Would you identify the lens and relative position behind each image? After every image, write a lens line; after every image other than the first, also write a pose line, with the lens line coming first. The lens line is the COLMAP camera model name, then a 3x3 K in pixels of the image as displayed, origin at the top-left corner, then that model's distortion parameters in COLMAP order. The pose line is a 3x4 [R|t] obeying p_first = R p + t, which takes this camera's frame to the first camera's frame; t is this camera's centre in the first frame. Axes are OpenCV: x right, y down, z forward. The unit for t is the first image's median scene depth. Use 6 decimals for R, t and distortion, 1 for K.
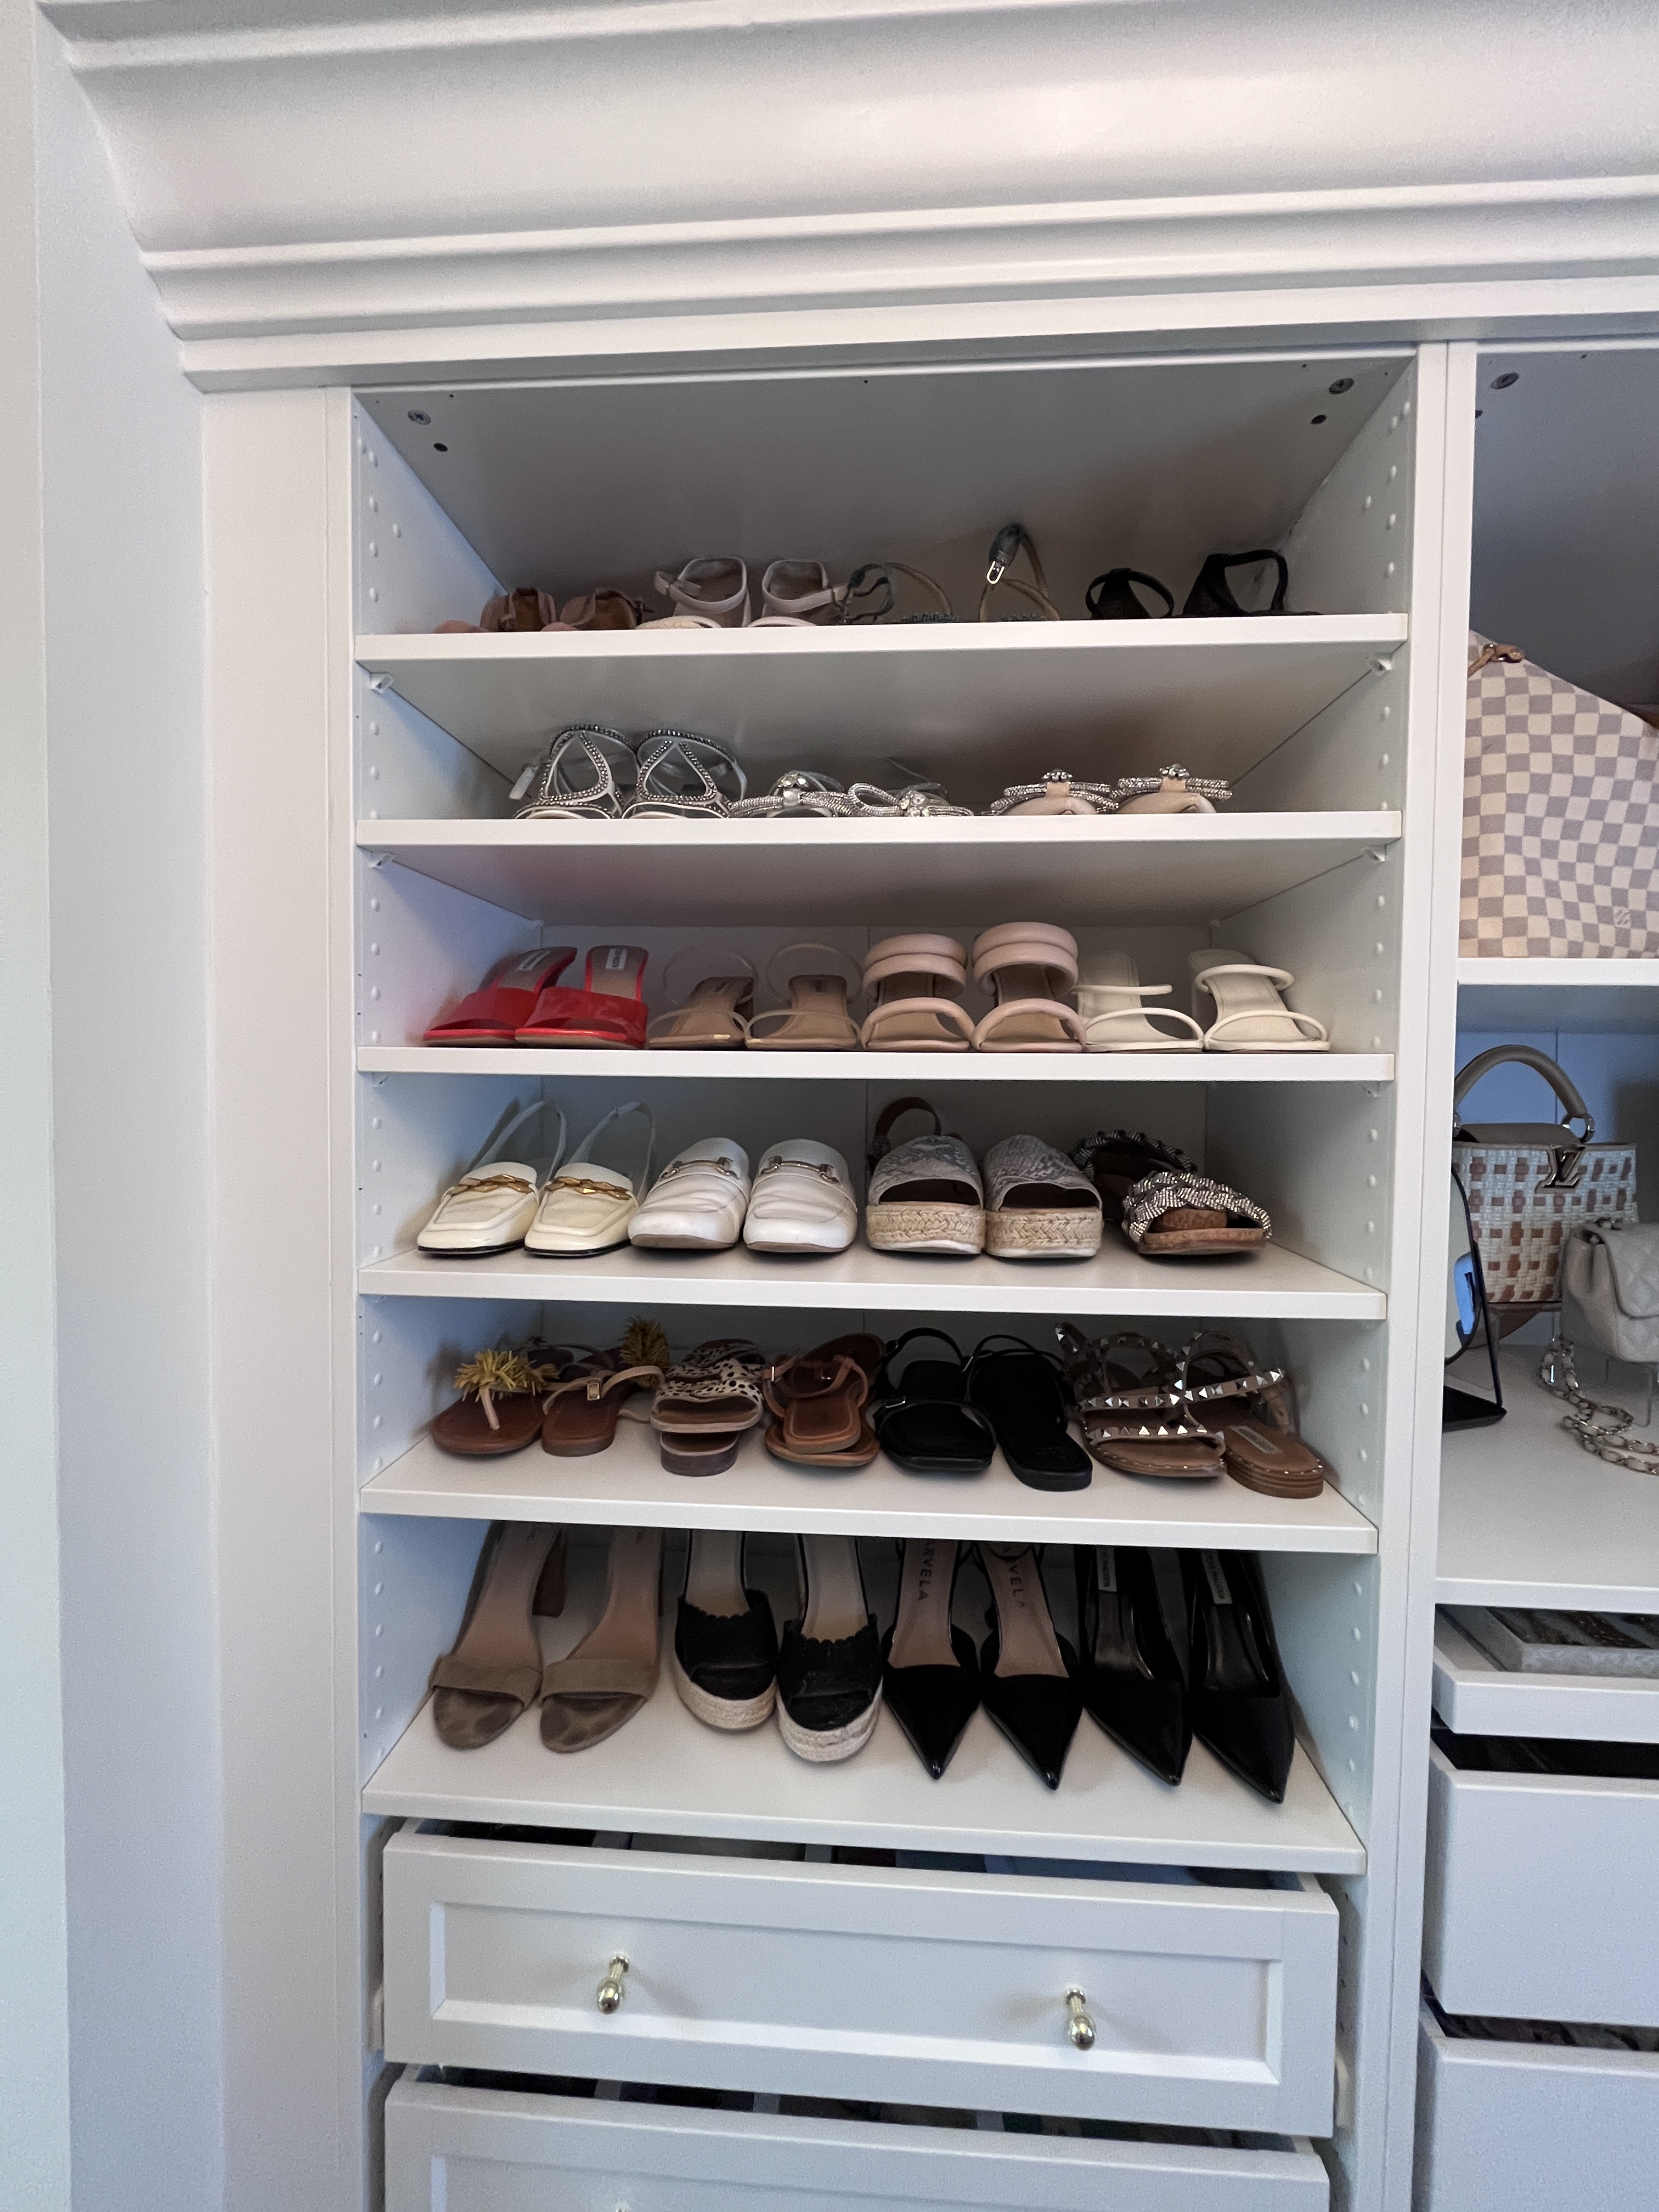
lens RADIAL K [[907.4, 0, 829.5], [0, 907.4, 1106.0], [0, 0, 1]] dist [0.000126, -0.000075]
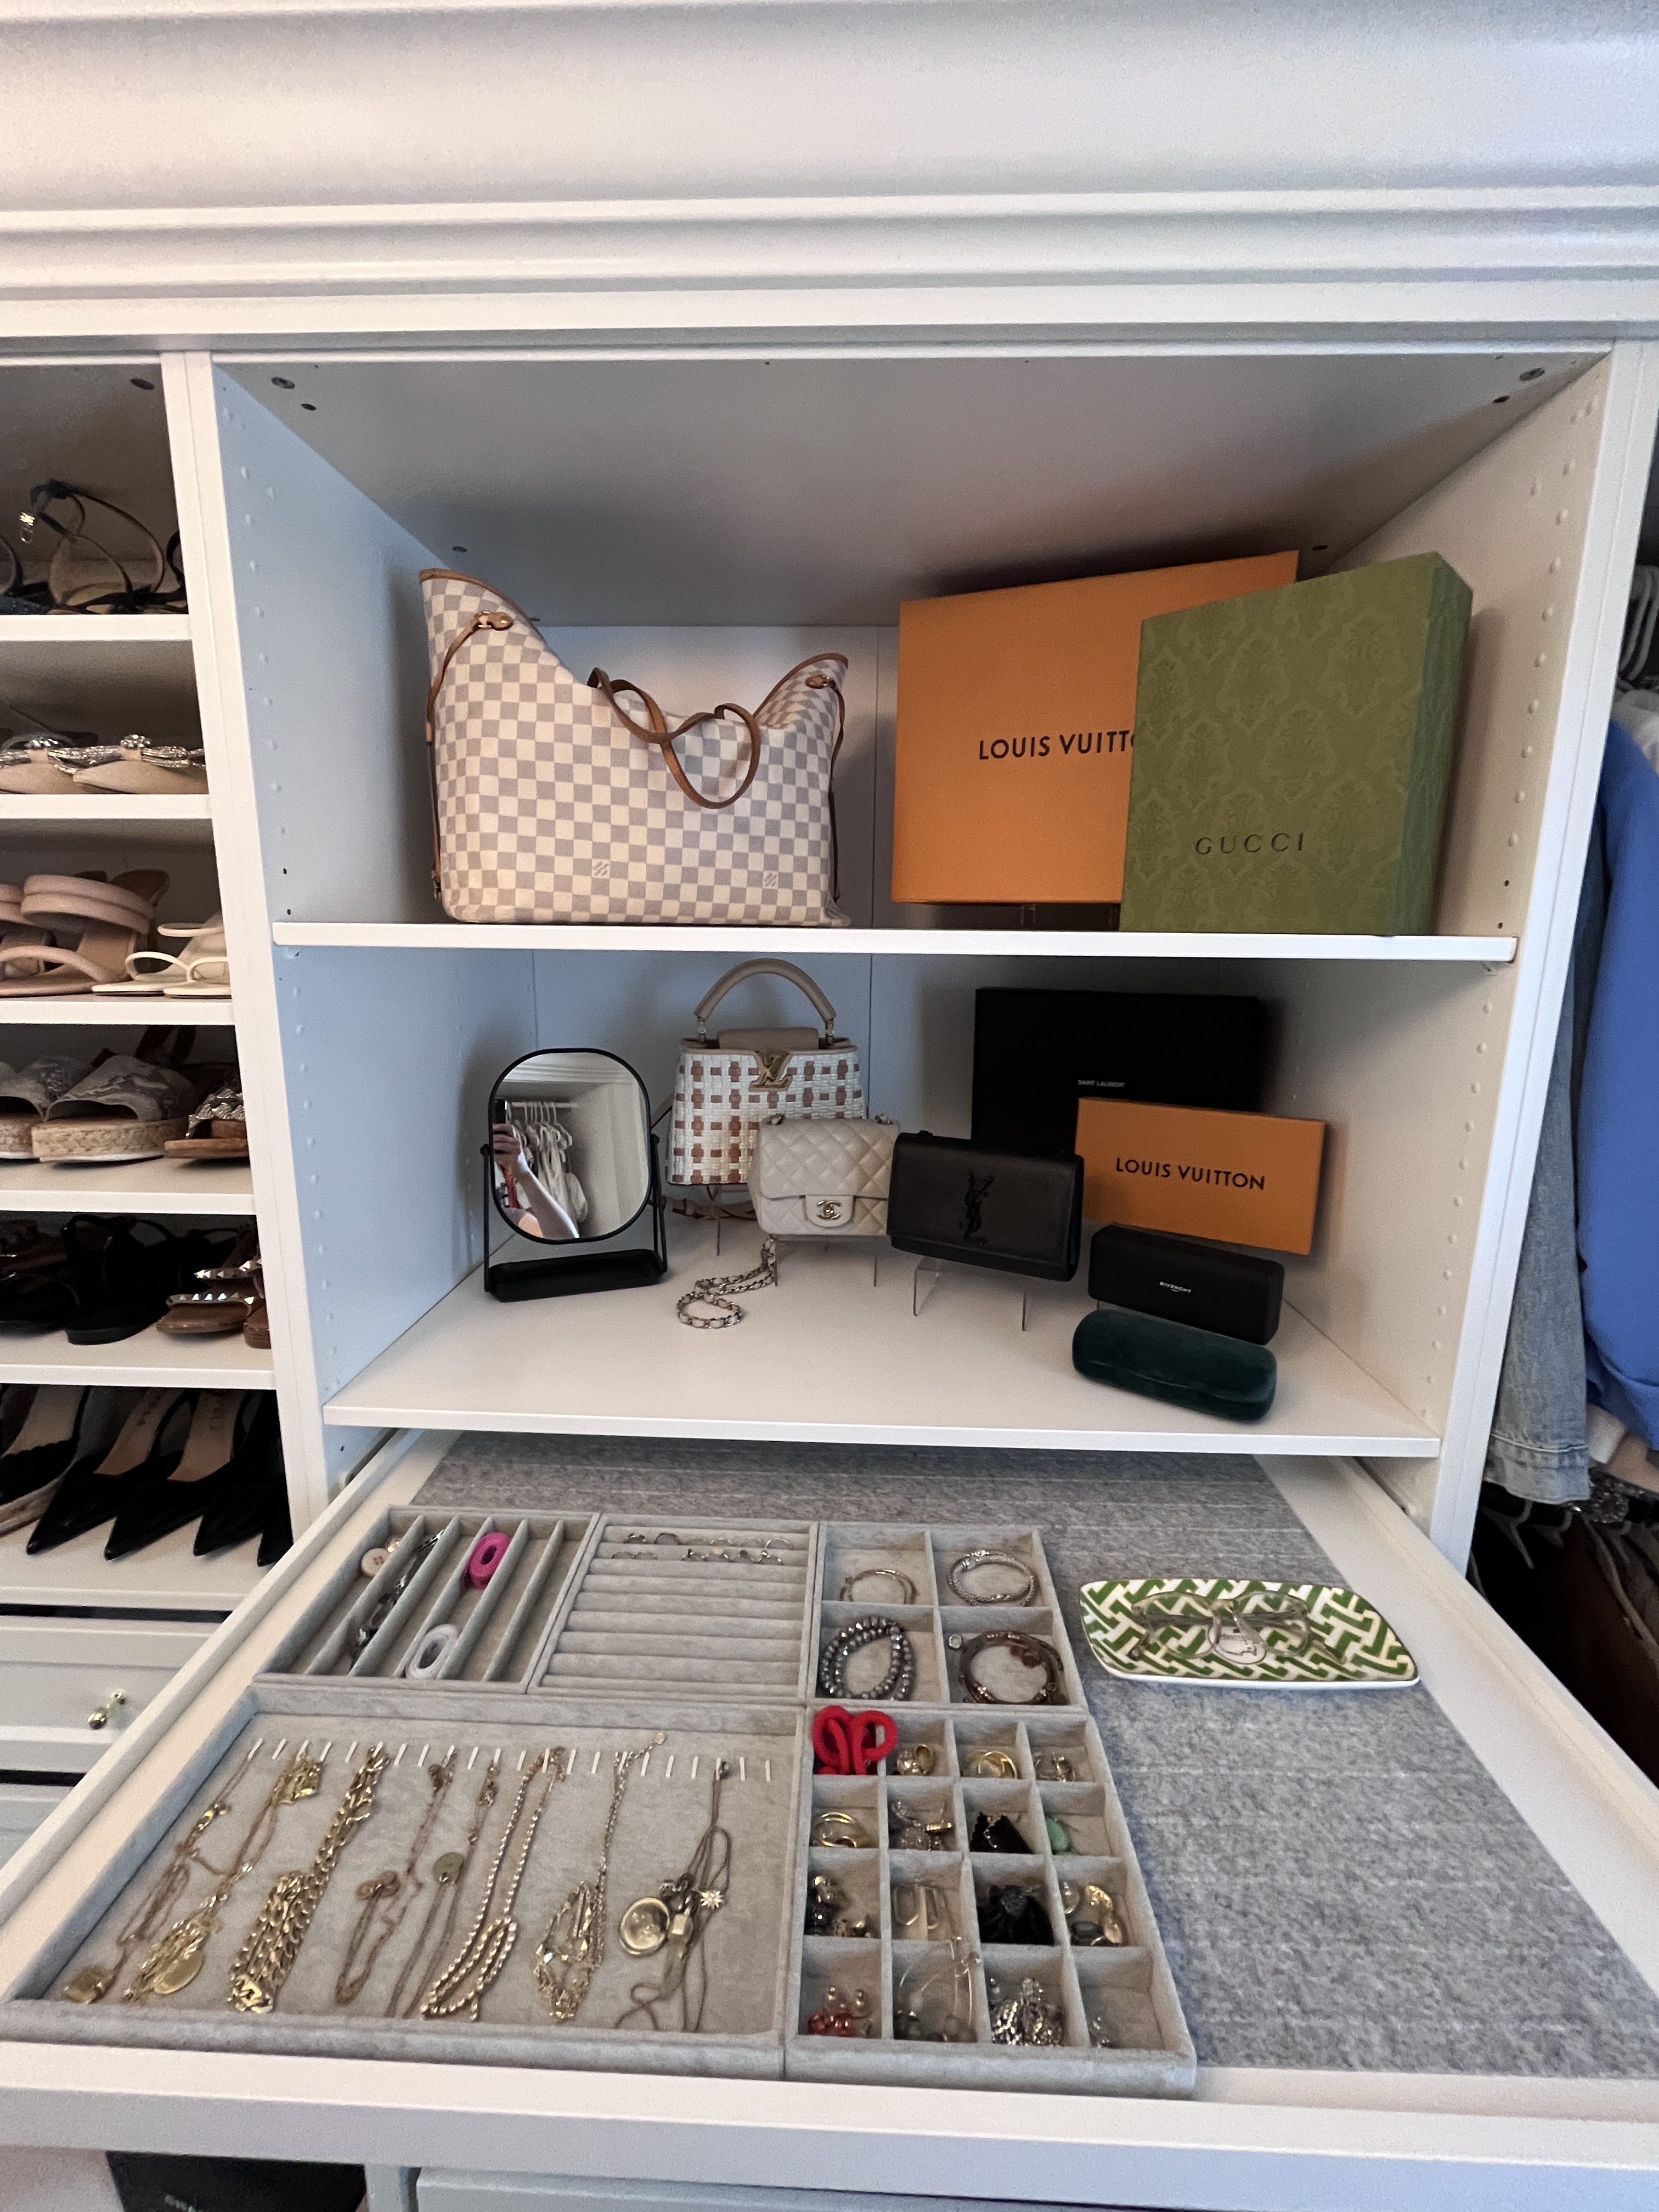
lens RADIAL K [[895.4, 0, 829.5], [0, 895.4, 1106.0], [0, 0, 1]] dist [0.001973, -0.000179]
pose [[0.999546, -0.008615, 0.028861, 1.181077], [0.004216, 0.988808, 0.149133, -0.078834], [-0.029822, -0.148944, 0.988396, -0.195973]]
